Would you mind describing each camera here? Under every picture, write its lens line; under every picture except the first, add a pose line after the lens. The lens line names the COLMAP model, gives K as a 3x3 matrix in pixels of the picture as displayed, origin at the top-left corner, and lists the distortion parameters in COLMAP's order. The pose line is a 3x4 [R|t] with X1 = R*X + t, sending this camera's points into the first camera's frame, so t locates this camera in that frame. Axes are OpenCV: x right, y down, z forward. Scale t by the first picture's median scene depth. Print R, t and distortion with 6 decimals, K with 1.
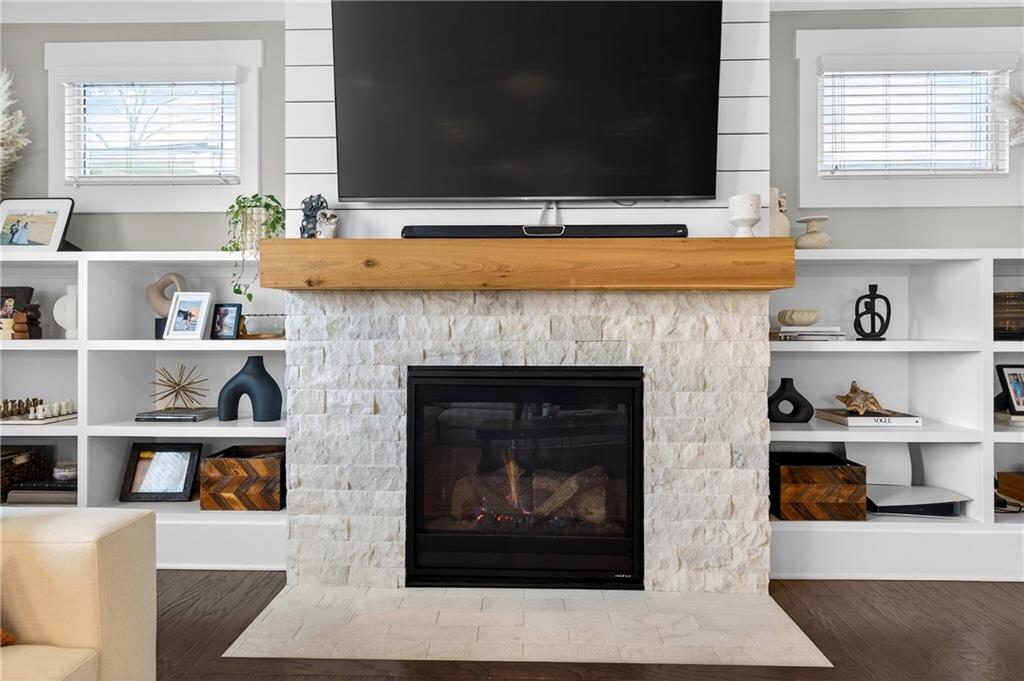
lens RADIAL K [[560.3, 0, 512.5], [0, 560.3, 326.9], [0, 0, 1]] dist [-0.001736, 0.001563]
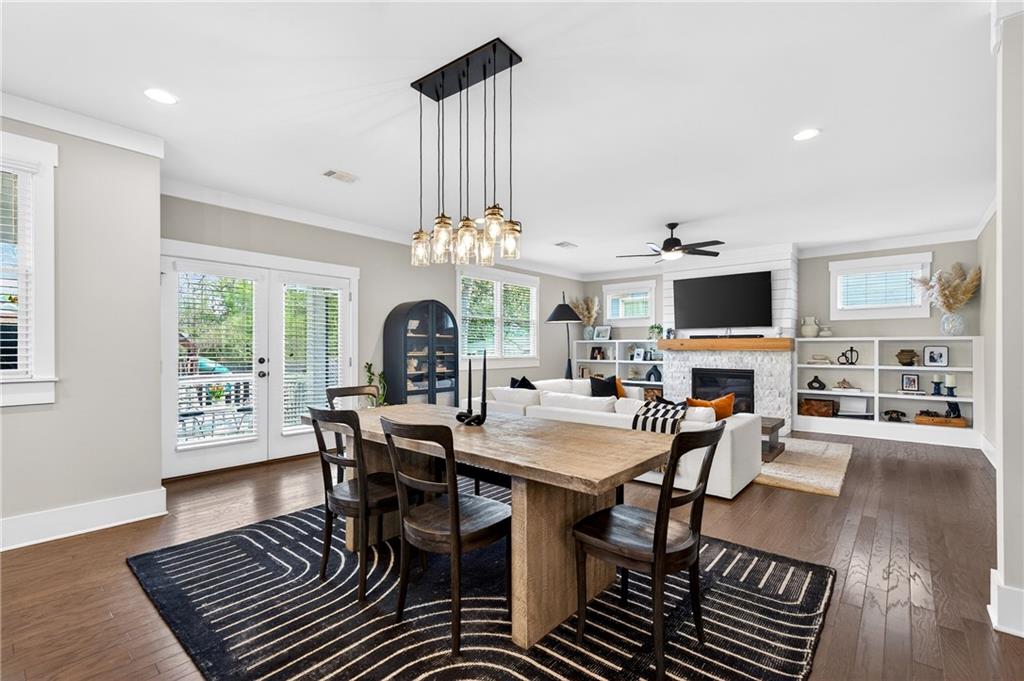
lens RADIAL K [[454.1, 0, 512.7], [0, 454.1, 347.7], [0, 0, 1]] dist [0.017529, -0.001967]
pose [[0.775860, -0.000239, -0.630904, 0.917737], [0.000416, 1.000000, 0.000132, -0.082633], [0.630904, -0.000365, 0.775861, -2.476972]]
